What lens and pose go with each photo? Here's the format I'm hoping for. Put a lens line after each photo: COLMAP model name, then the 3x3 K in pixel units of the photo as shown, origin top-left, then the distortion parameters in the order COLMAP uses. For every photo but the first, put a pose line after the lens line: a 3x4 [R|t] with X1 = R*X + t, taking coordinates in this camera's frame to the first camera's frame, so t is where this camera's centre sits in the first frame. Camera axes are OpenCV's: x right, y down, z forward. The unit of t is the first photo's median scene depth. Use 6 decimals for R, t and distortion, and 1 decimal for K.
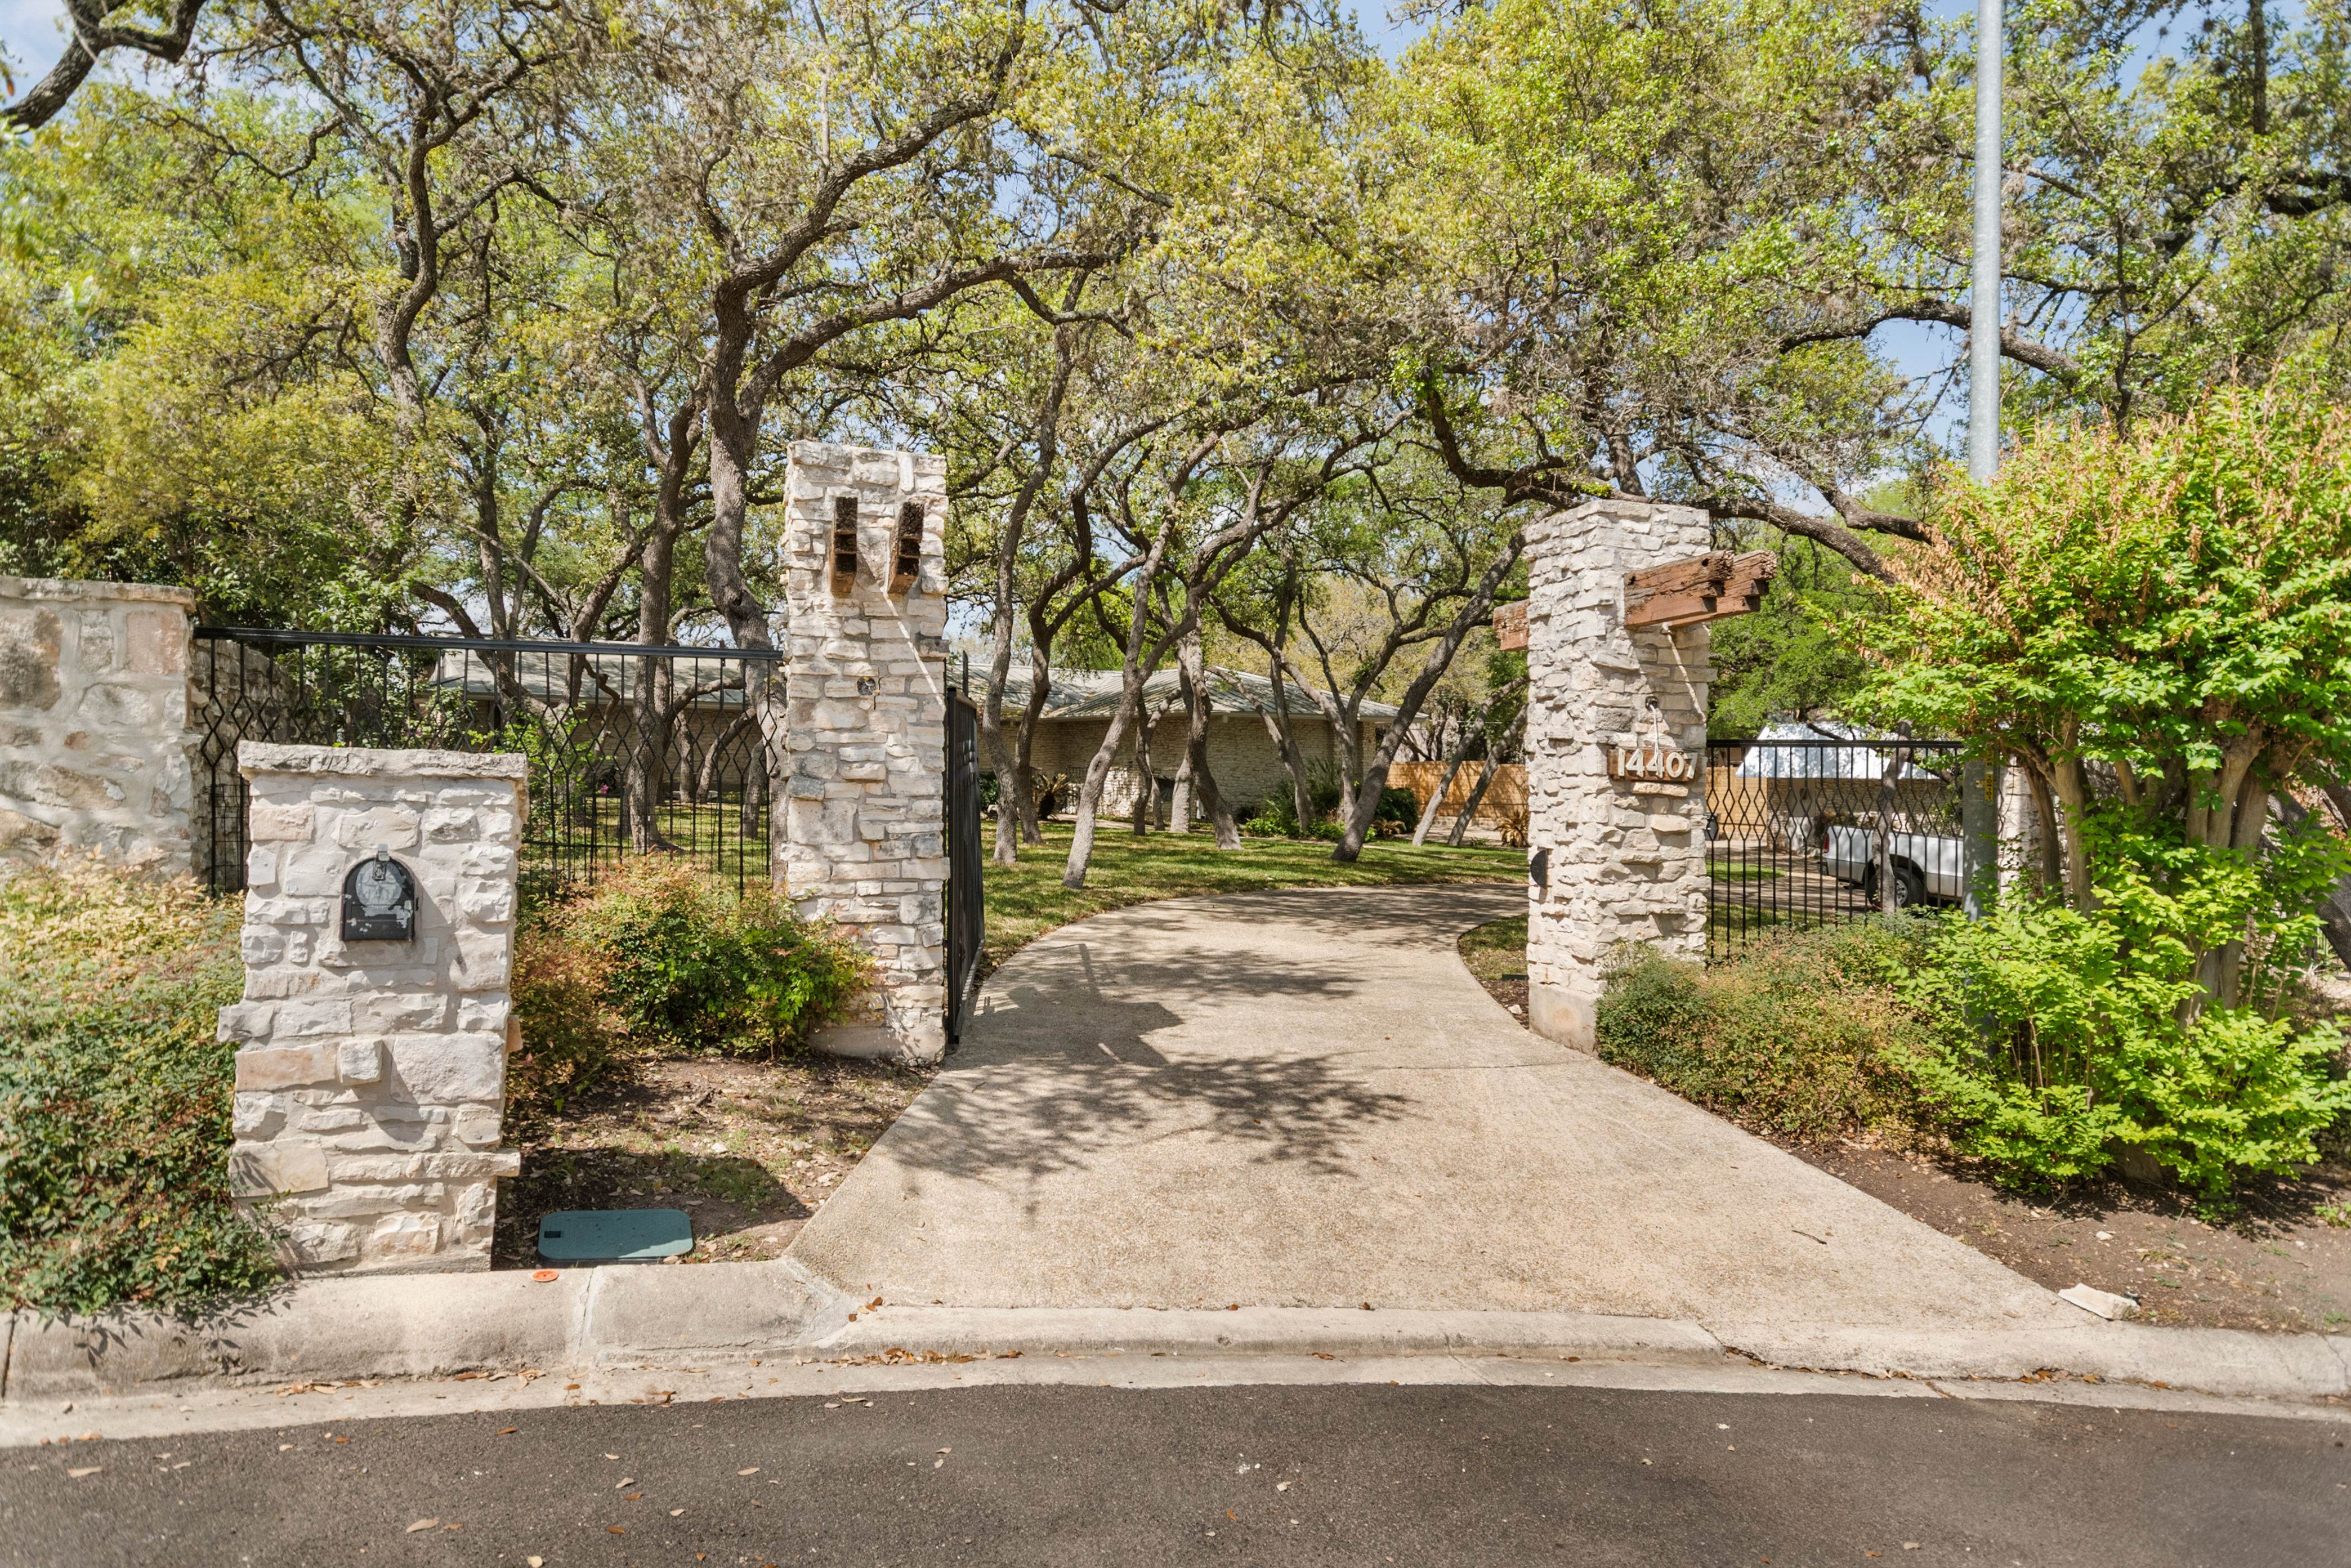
lens RADIAL K [[1435.0, 0, 1170.0], [0, 1435.0, 782.3], [0, 0, 1]] dist [0.009546, 0.000564]
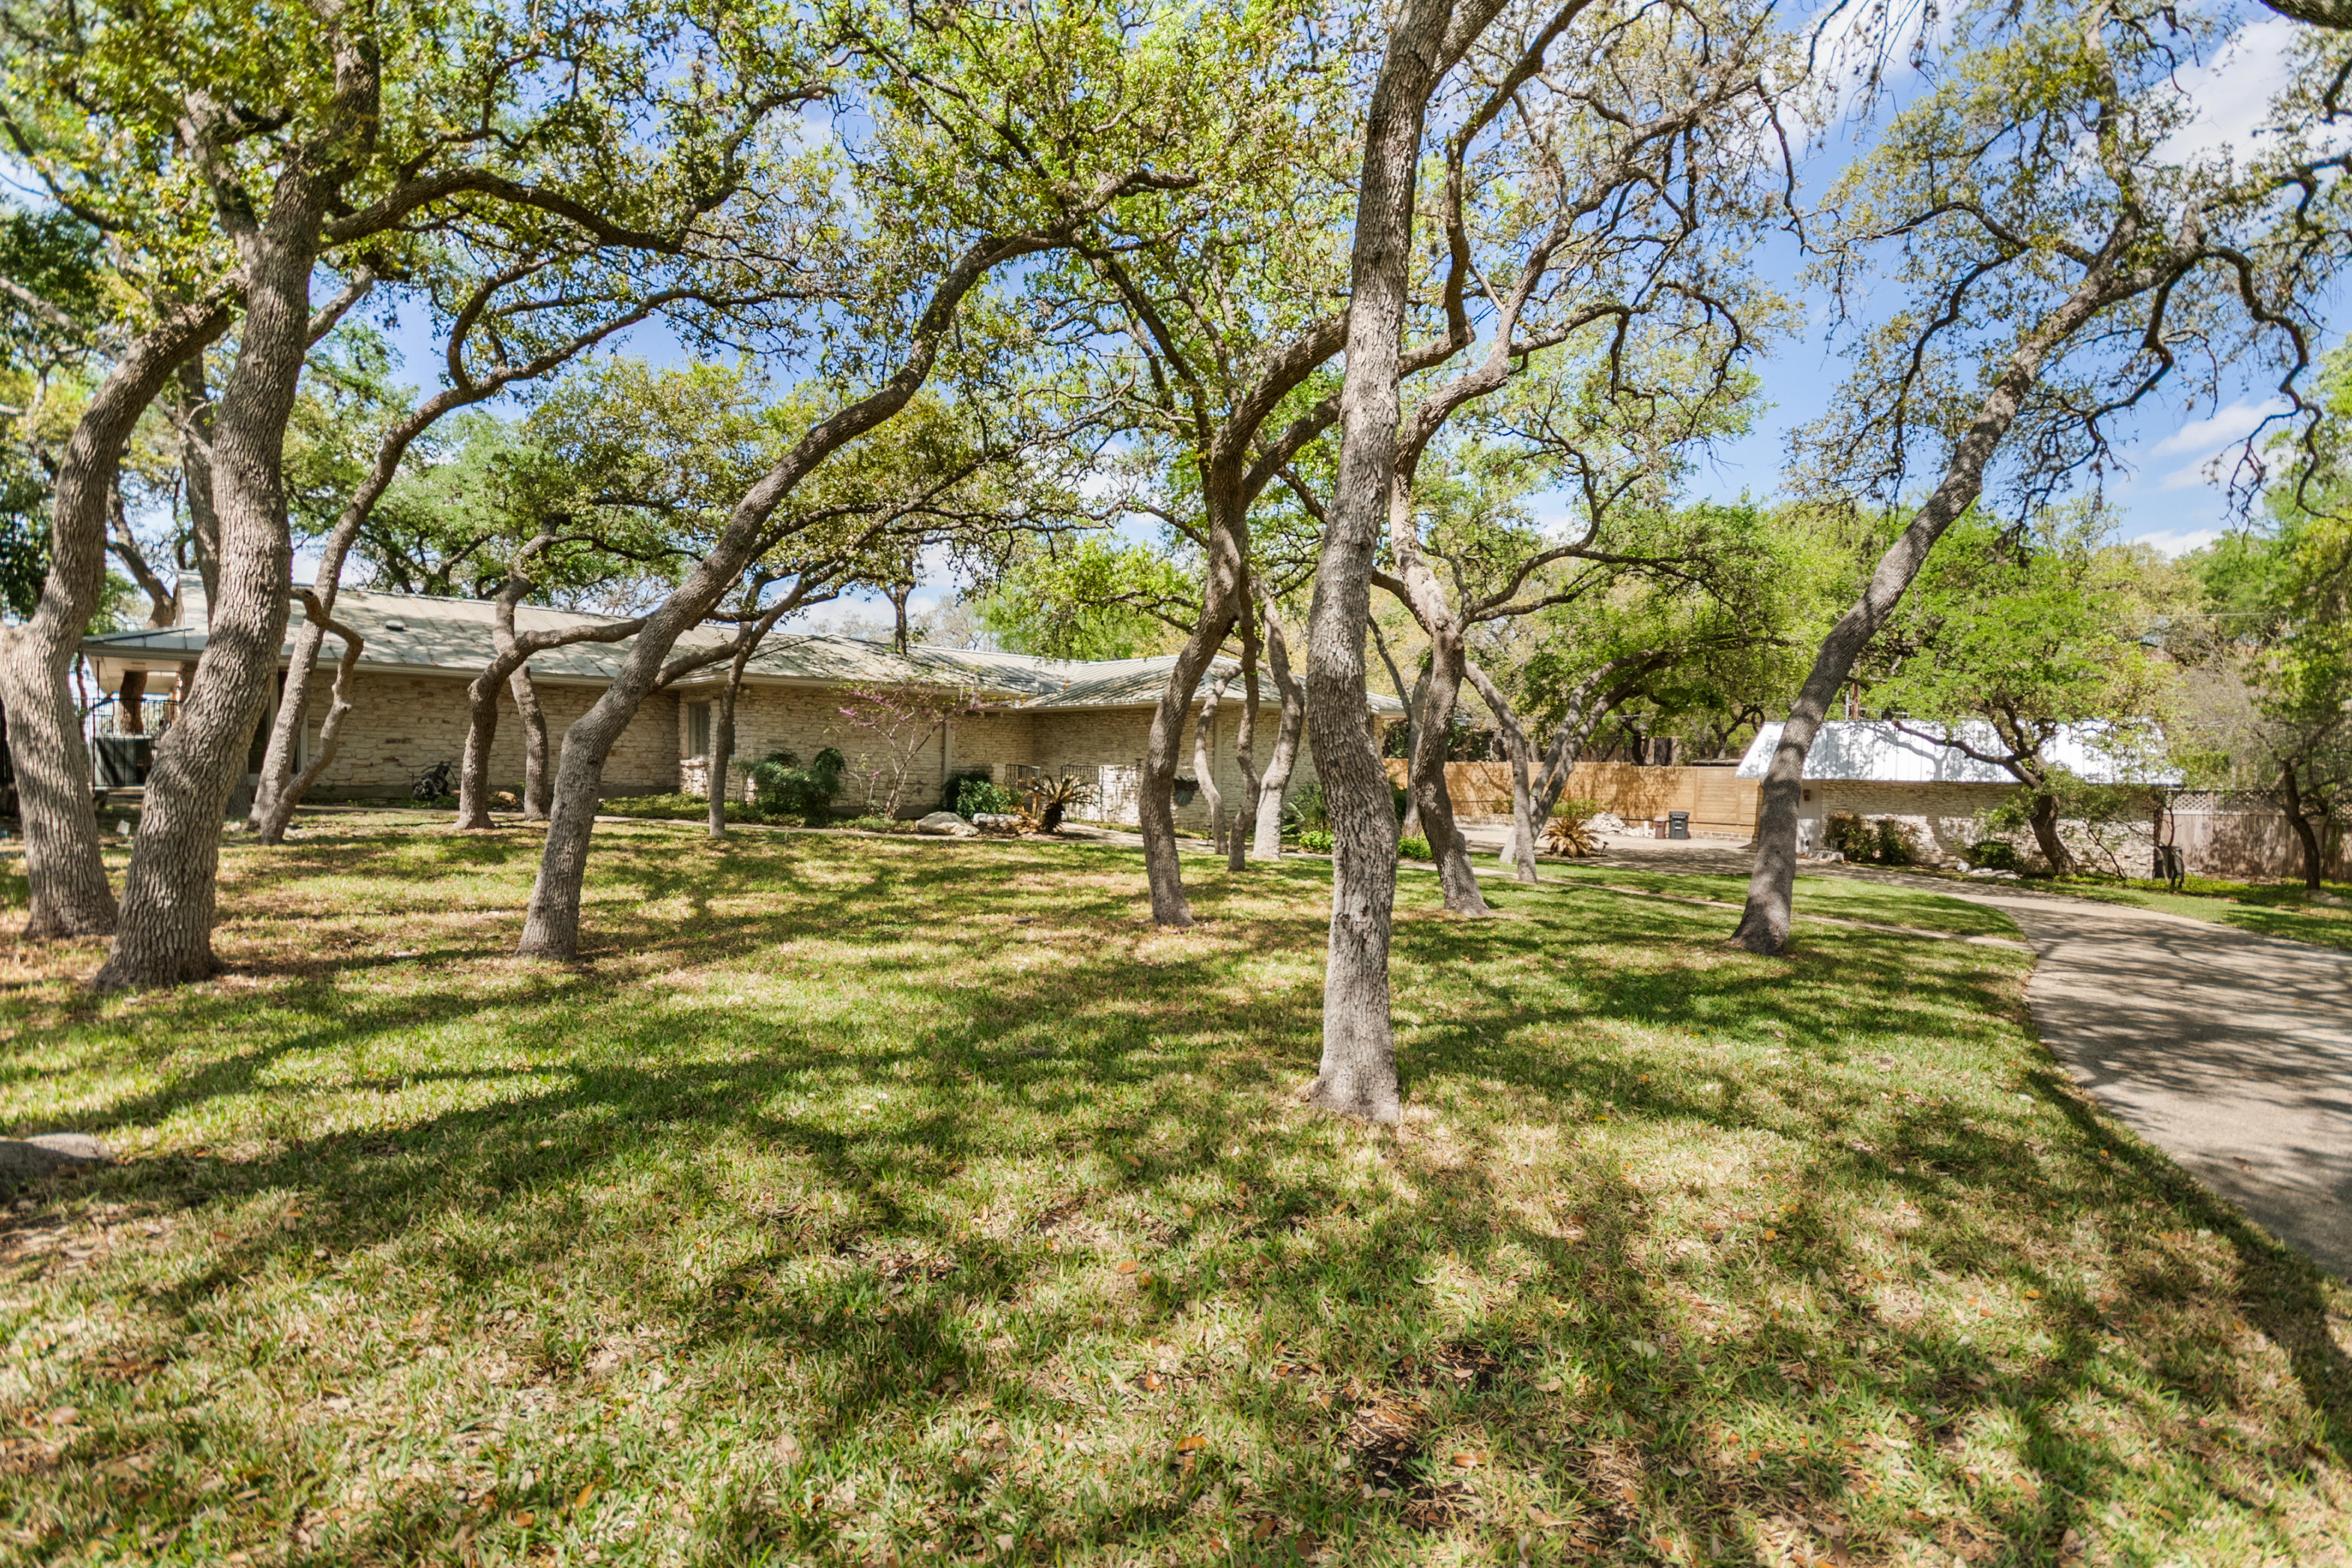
lens RADIAL K [[1044.3, 0, 1188.8], [0, 1044.3, 796.4], [0, 0, 1]] dist [0.008060, -0.007953]
pose [[0.990245, 0.001349, 0.139332, -0.352319], [-0.004940, 0.999664, 0.025427, -0.033453], [-0.139251, -0.025867, 0.989919, 1.636178]]
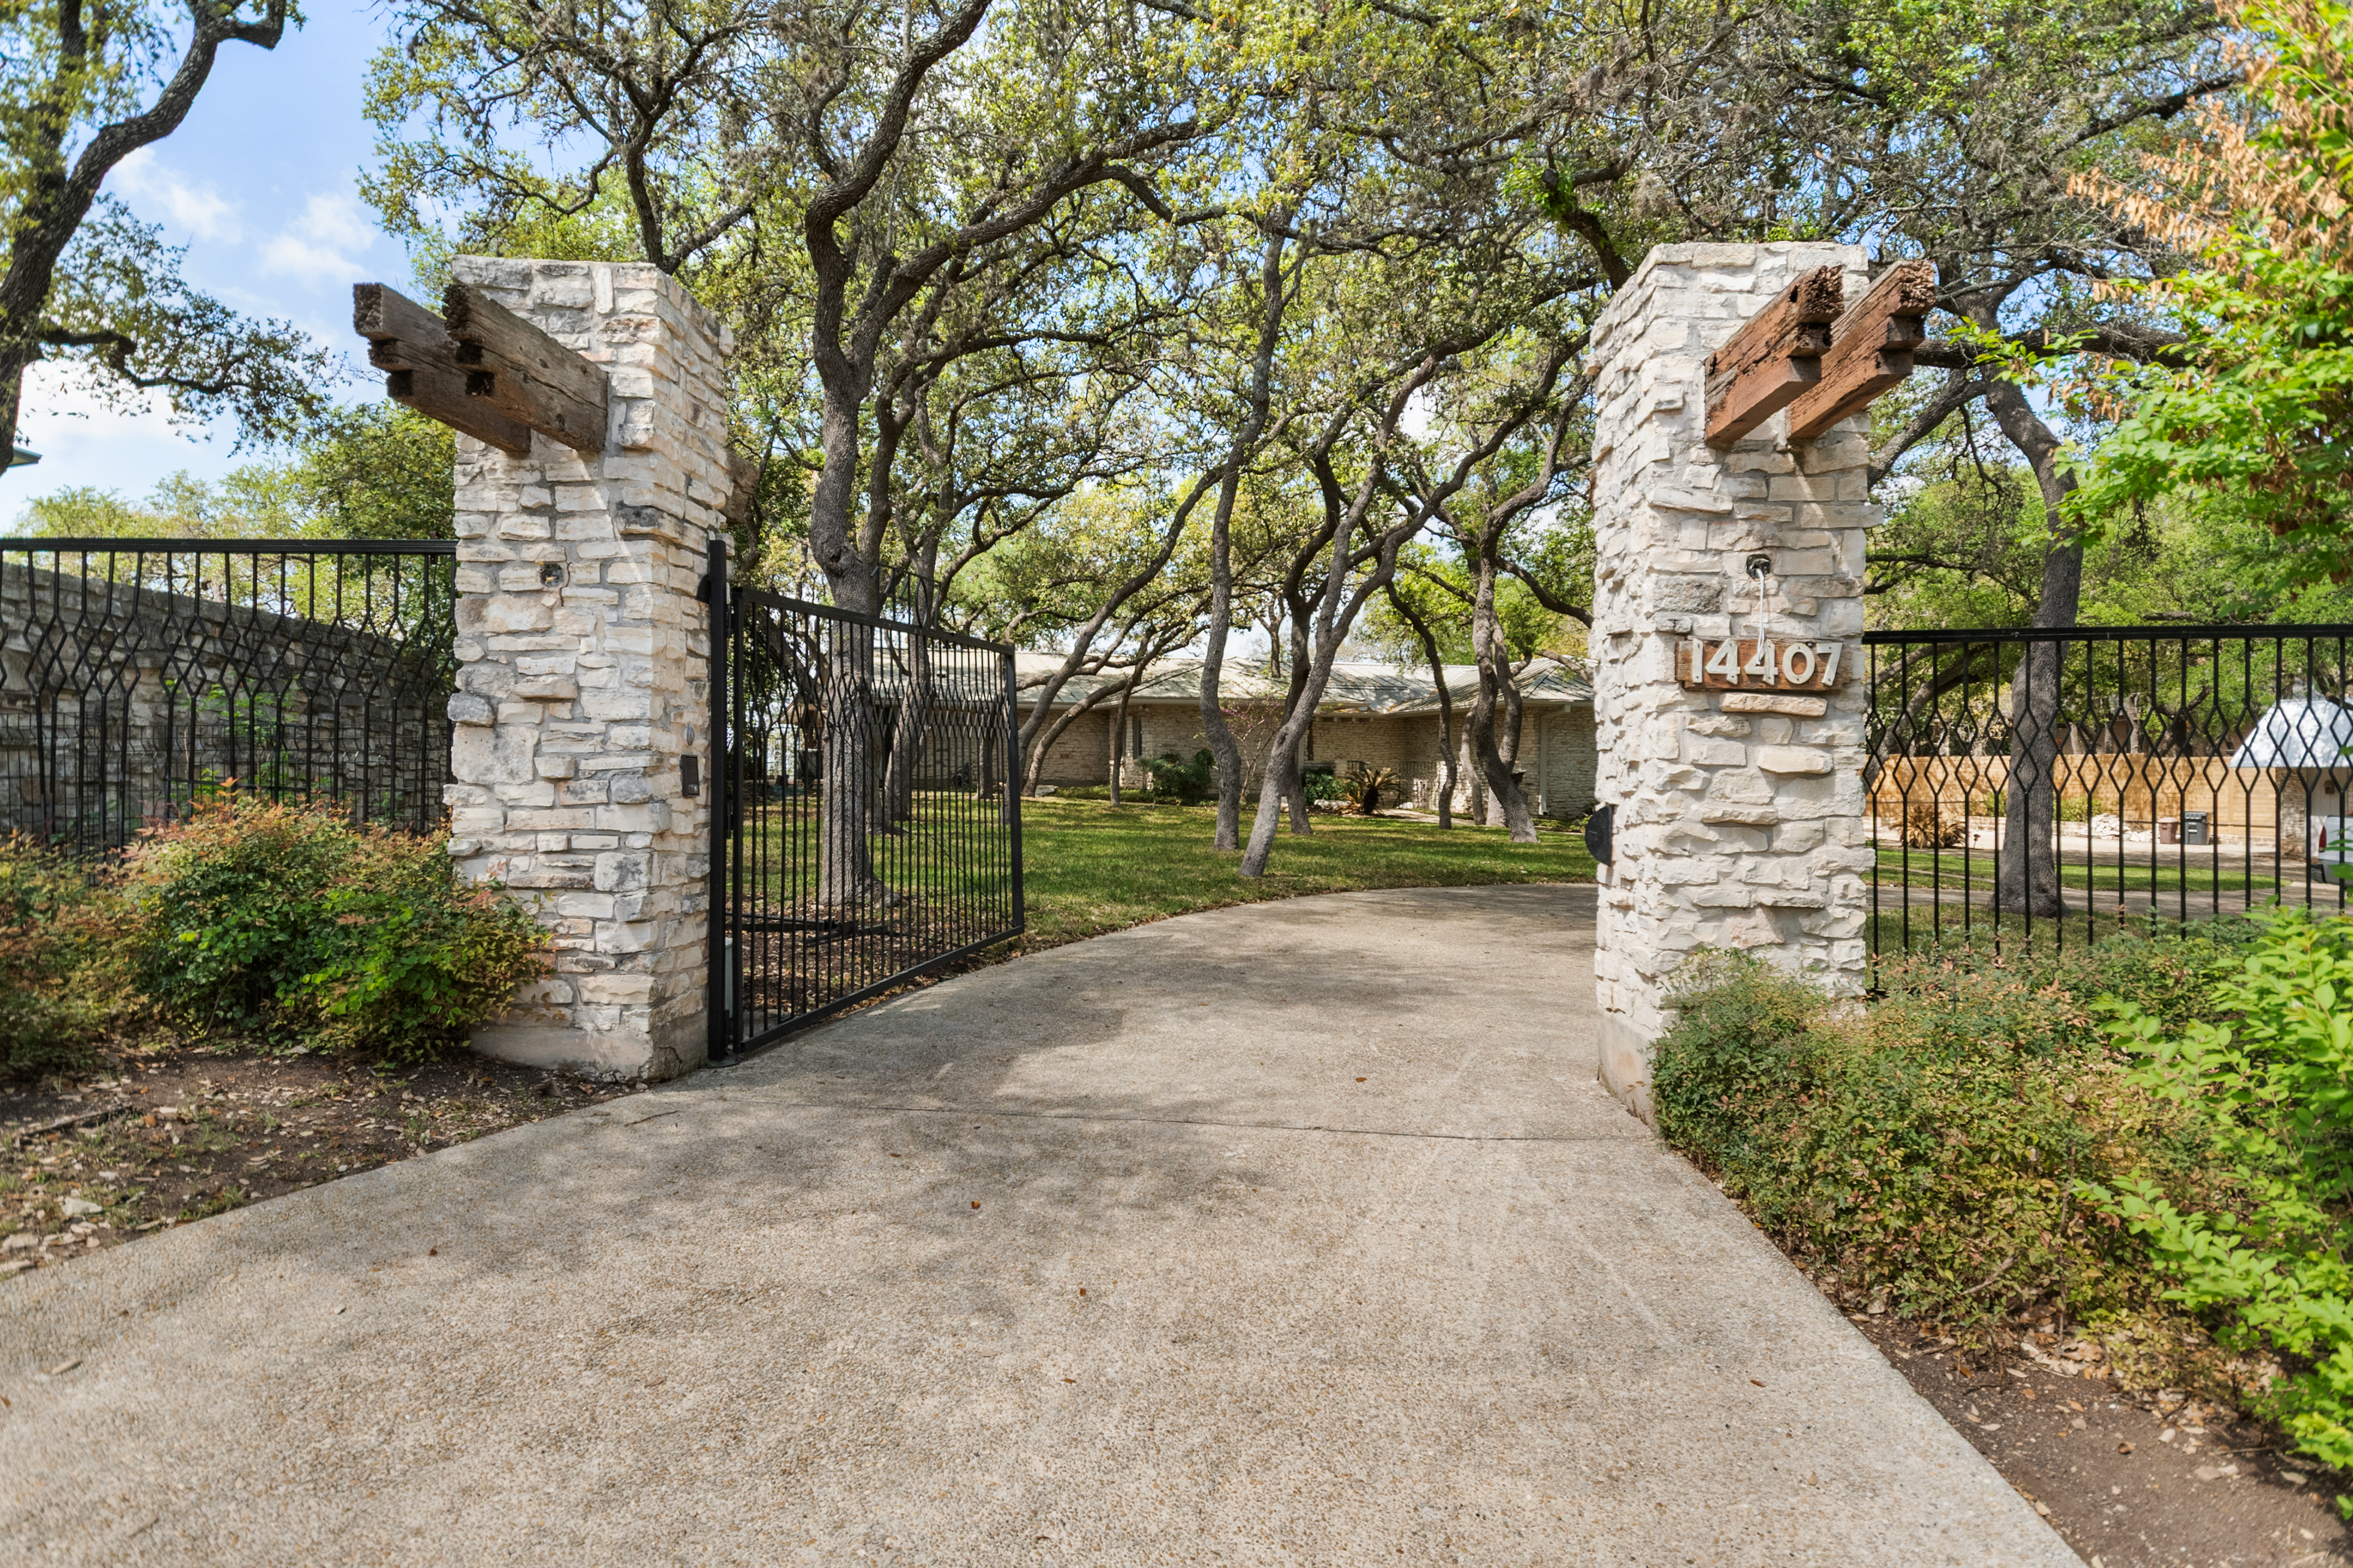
lens RADIAL K [[1331.2, 0, 1177.9], [0, 1331.2, 785.3], [0, 0, 1]] dist [0.013310, -0.001837]
pose [[0.950094, -0.004329, -0.311934, 0.279131], [0.002857, 0.999983, -0.005176, 0.042143], [0.311951, 0.004026, 0.950090, 0.380502]]
